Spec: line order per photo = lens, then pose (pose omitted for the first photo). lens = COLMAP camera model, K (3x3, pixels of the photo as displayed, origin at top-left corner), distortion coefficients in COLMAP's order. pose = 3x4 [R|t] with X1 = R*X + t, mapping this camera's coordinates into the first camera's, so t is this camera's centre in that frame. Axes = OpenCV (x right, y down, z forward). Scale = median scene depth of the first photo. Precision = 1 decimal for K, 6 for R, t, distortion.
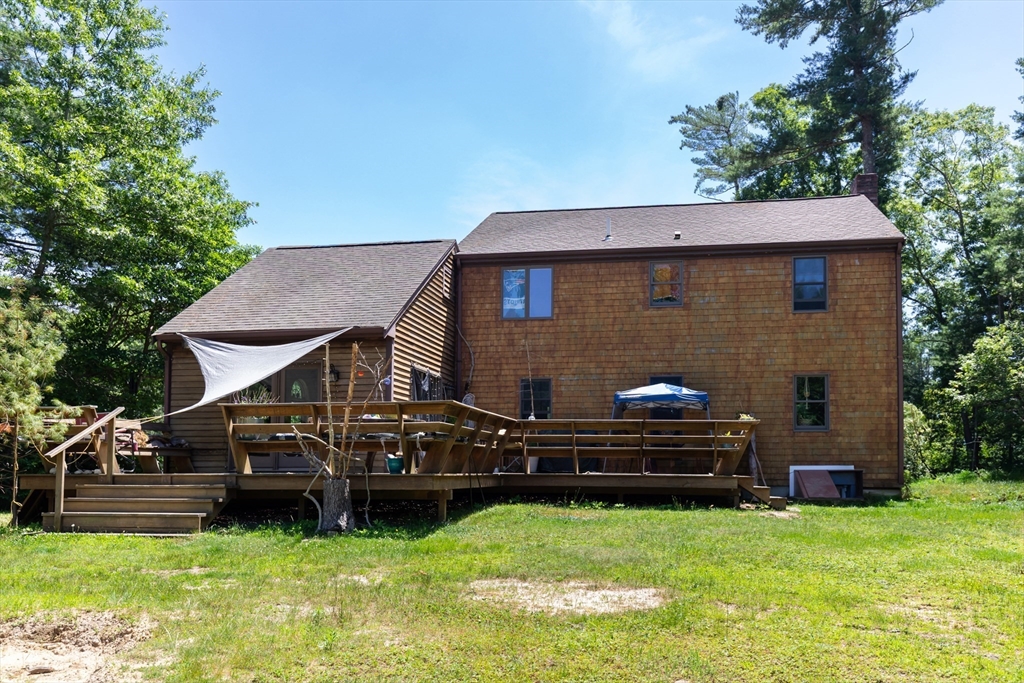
lens RADIAL K [[818.1, 0, 512.0], [0, 818.1, 341.5], [0, 0, 1]] dist [0.003329, 0.003044]
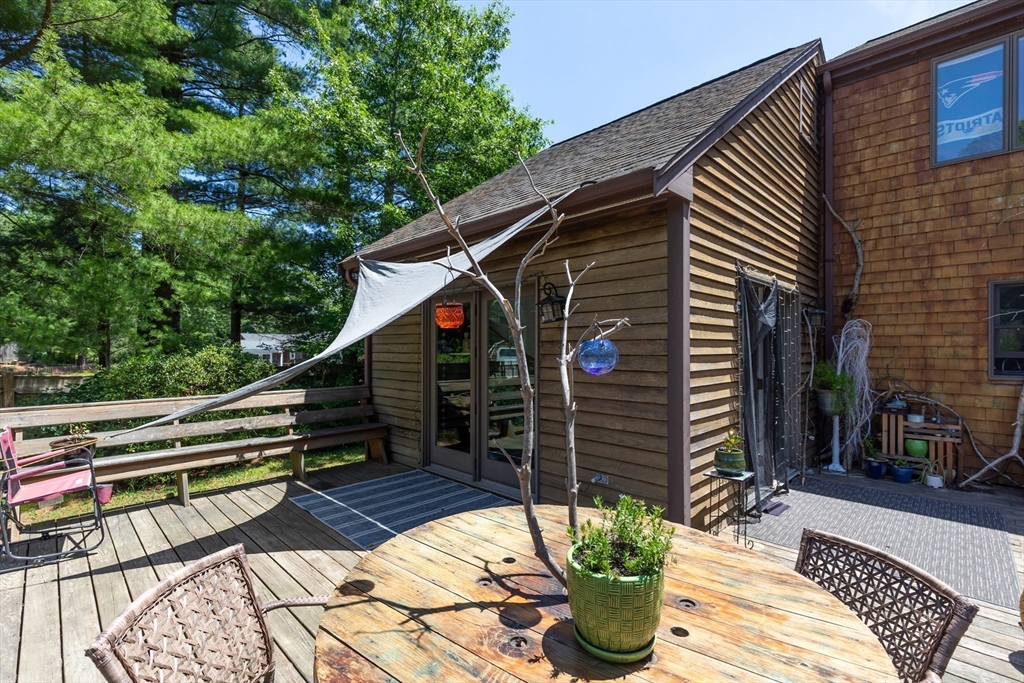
lens RADIAL K [[459.9, 0, 509.9], [0, 459.9, 361.0], [0, 0, 1]] dist [0.001584, 0.000060]
pose [[0.842391, 0.009312, -0.538786, -0.079012], [0.090319, 0.983266, 0.158209, 0.022440], [0.531243, -0.181937, 0.827454, 0.617560]]
